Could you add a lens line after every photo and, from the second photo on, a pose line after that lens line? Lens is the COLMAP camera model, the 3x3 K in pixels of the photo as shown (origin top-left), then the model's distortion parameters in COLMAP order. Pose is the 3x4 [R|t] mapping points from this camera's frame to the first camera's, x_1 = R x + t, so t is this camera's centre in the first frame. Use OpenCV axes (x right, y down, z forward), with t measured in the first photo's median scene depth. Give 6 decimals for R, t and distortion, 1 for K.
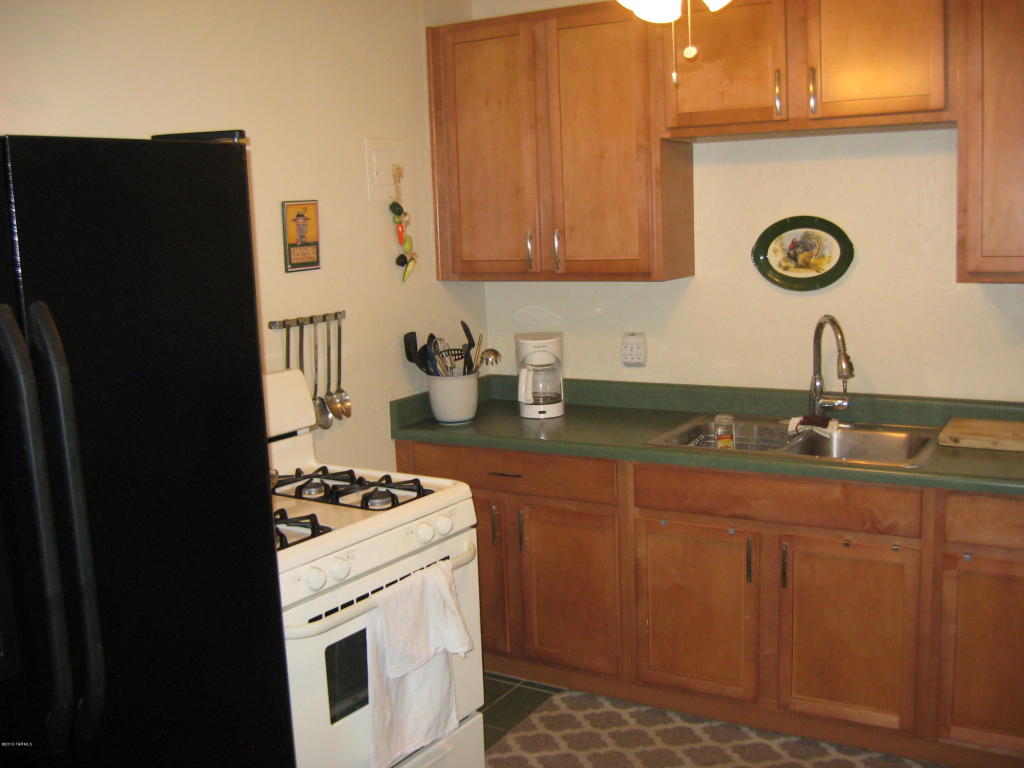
lens RADIAL K [[1063.0, 0, 513.9], [0, 1063.0, 373.4], [0, 0, 1]] dist [-0.117341, 0.000000]
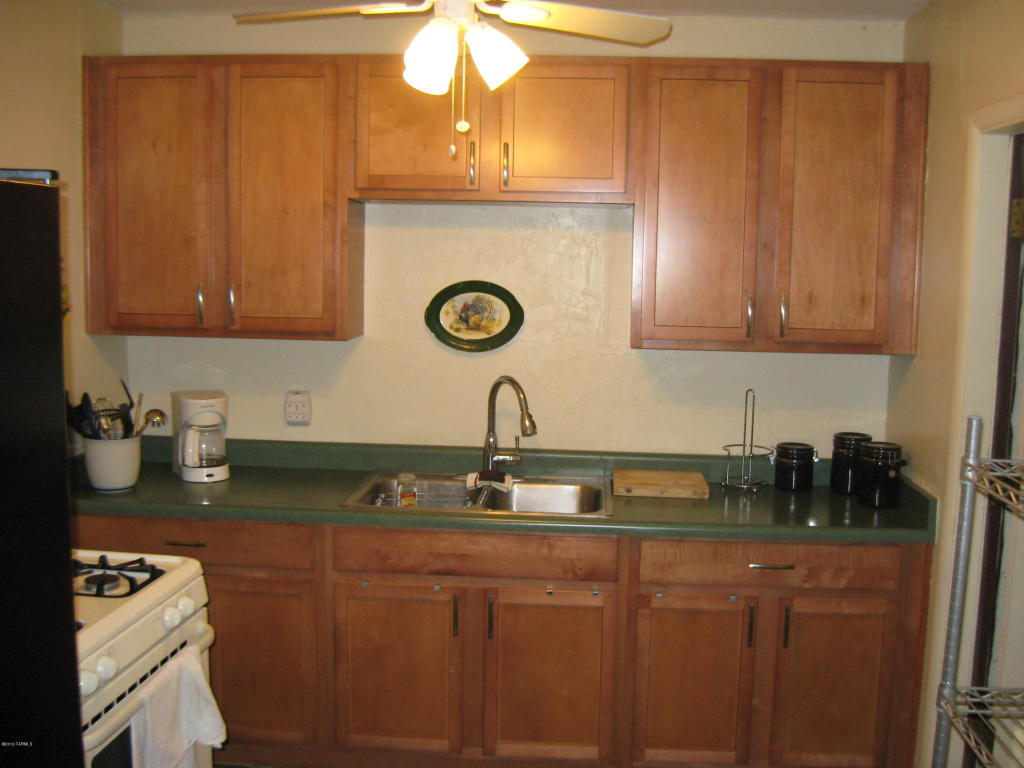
lens RADIAL K [[1063.0, 0, 512.8], [0, 1063.0, 386.0], [0, 0, 1]] dist [-0.117341, 0.000000]
pose [[0.885700, 0.000461, 0.464258, -0.186446], [0.012672, 0.999603, -0.025167, -0.017694], [-0.464085, 0.028173, 0.885342, 0.047723]]
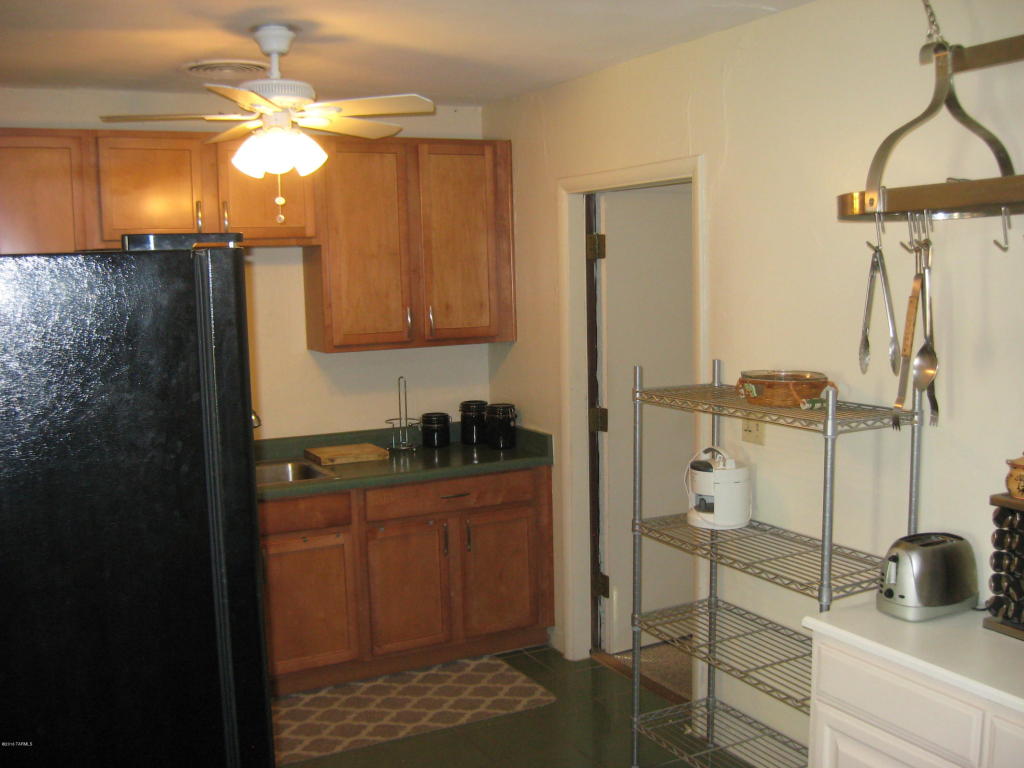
lens RADIAL K [[1063.0, 0, 509.2], [0, 1063.0, 393.8], [0, 0, 1]] dist [-0.117341, 0.000000]
pose [[0.517258, -0.073729, 0.852648, -0.635849], [0.126108, 0.991973, 0.009273, -0.010054], [-0.846488, 0.102729, 0.522404, -0.001124]]
